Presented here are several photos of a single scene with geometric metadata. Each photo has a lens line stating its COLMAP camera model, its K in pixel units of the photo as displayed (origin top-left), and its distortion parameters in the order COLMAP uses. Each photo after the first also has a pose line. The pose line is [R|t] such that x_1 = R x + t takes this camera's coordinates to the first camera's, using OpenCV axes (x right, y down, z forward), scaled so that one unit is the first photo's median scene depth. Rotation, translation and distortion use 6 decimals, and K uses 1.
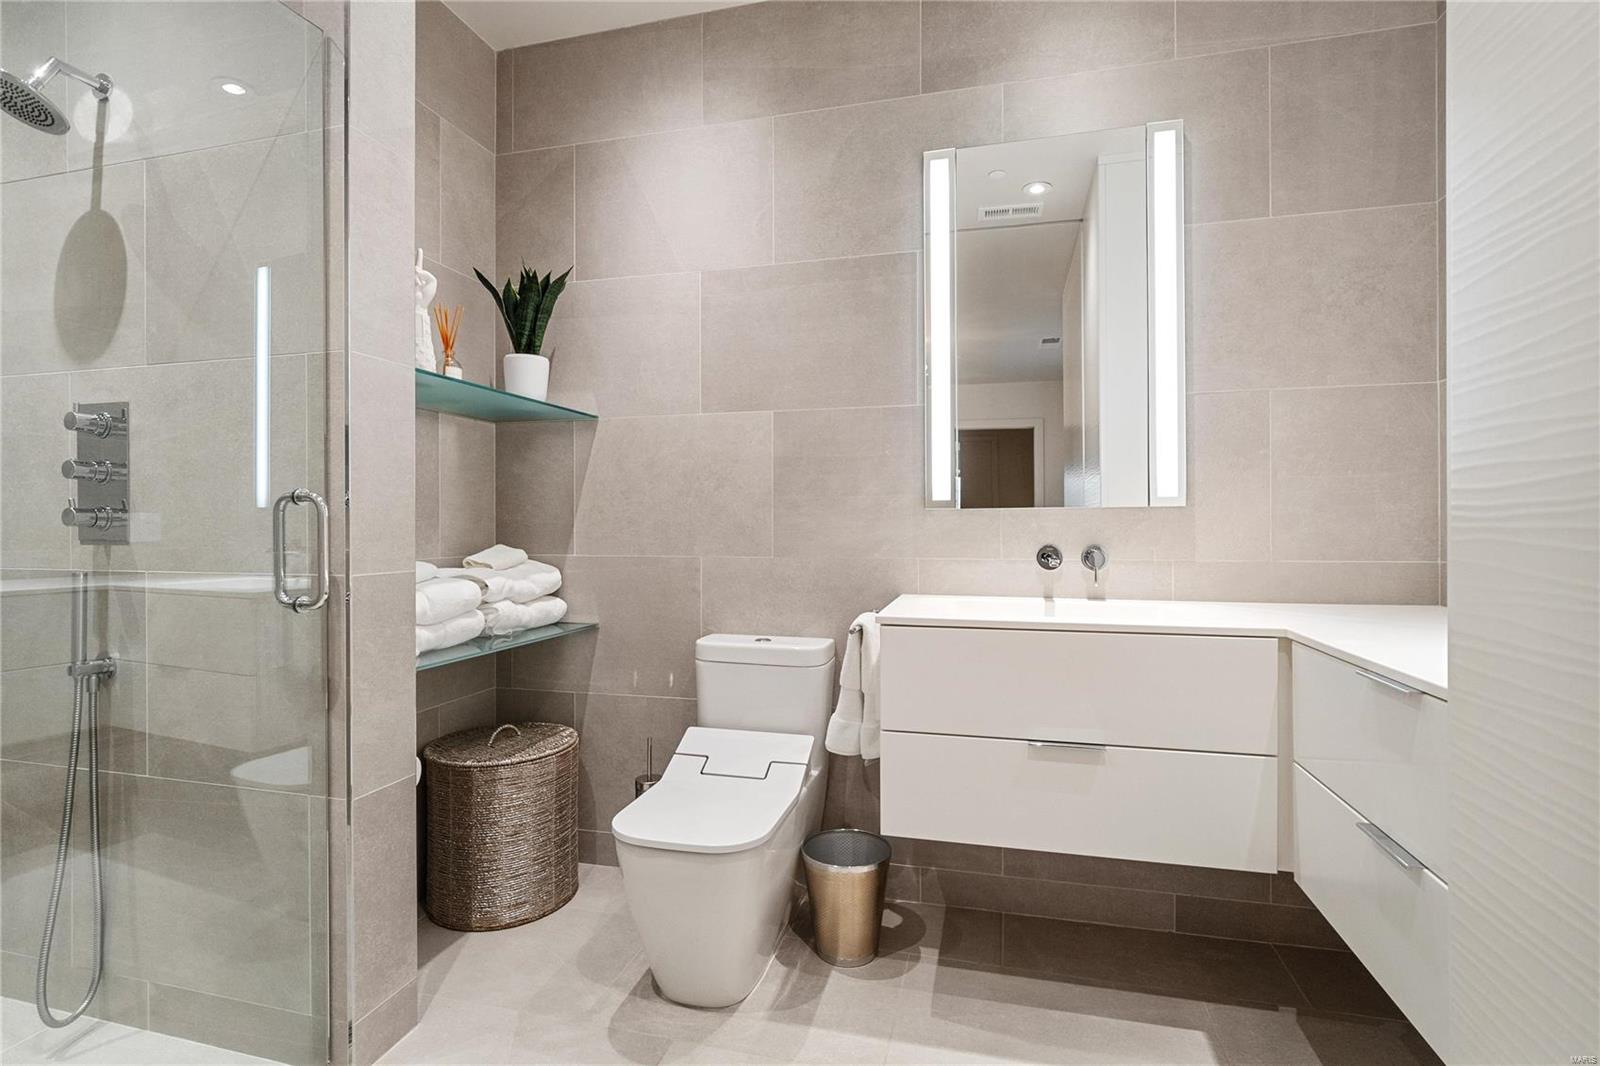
lens RADIAL K [[770.9, 0, 799.7], [0, 770.9, 531.0], [0, 0, 1]] dist [-0.005551, -0.005521]
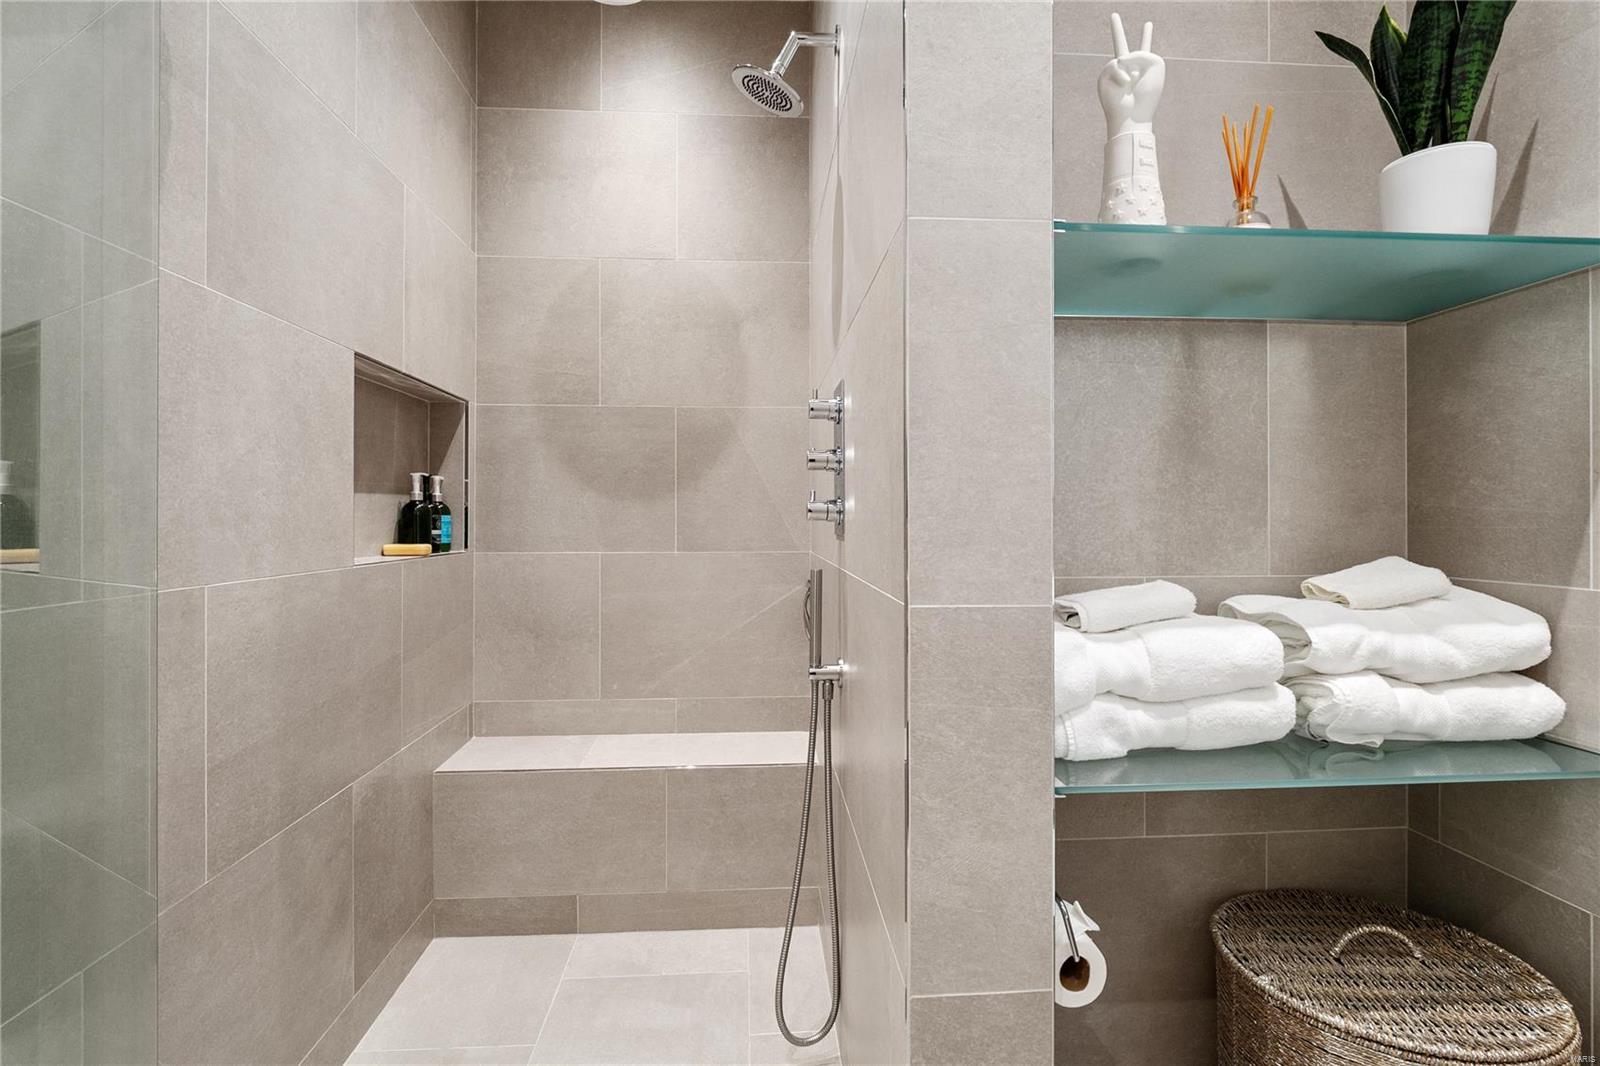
lens RADIAL K [[770.9, 0, 784.1], [0, 770.9, 523.9], [0, 0, 1]] dist [-0.005551, -0.005521]
pose [[0.323511, -0.002440, -0.946221, -0.046705], [-0.003770, 0.999985, -0.003868, -0.000223], [0.946217, 0.004818, 0.323497, 0.500342]]
